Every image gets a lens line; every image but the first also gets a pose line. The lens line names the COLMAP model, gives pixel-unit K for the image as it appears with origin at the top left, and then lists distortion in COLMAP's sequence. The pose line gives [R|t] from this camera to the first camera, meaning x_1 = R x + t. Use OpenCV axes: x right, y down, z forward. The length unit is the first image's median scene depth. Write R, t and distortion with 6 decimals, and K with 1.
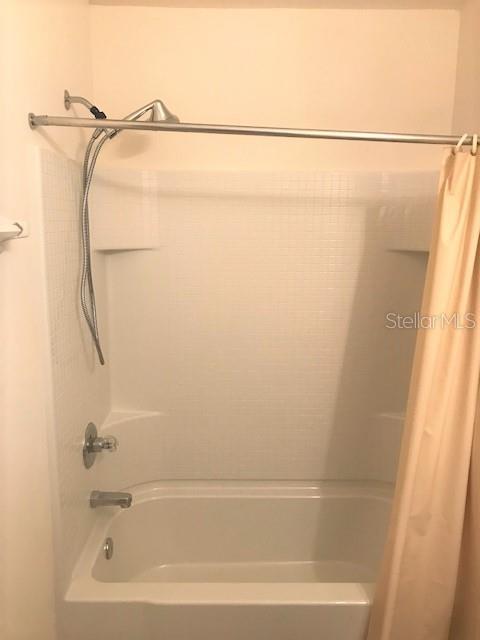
lens RADIAL K [[531.9, 0, 240.0], [0, 531.9, 320.0], [0, 0, 1]] dist [0.023975, -0.006262]
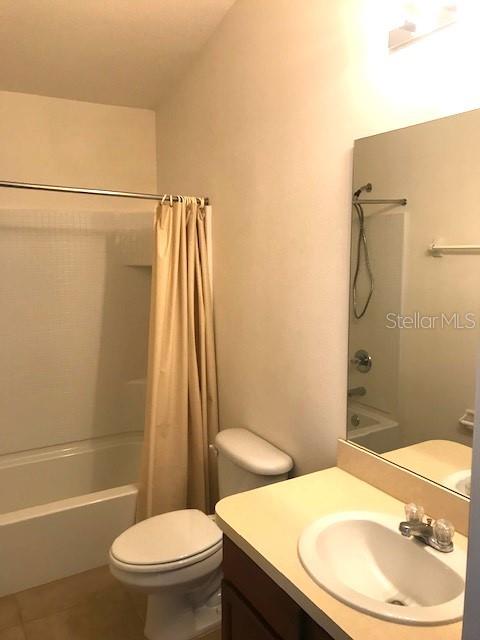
lens RADIAL K [[531.9, 0, 240.0], [0, 531.9, 320.0], [0, 0, 1]] dist [0.023975, -0.006262]
pose [[0.873059, -0.076186, 0.481626, -0.196046], [0.101402, 0.994493, -0.026501, 0.107093], [-0.476954, 0.071975, 0.875976, -0.507630]]
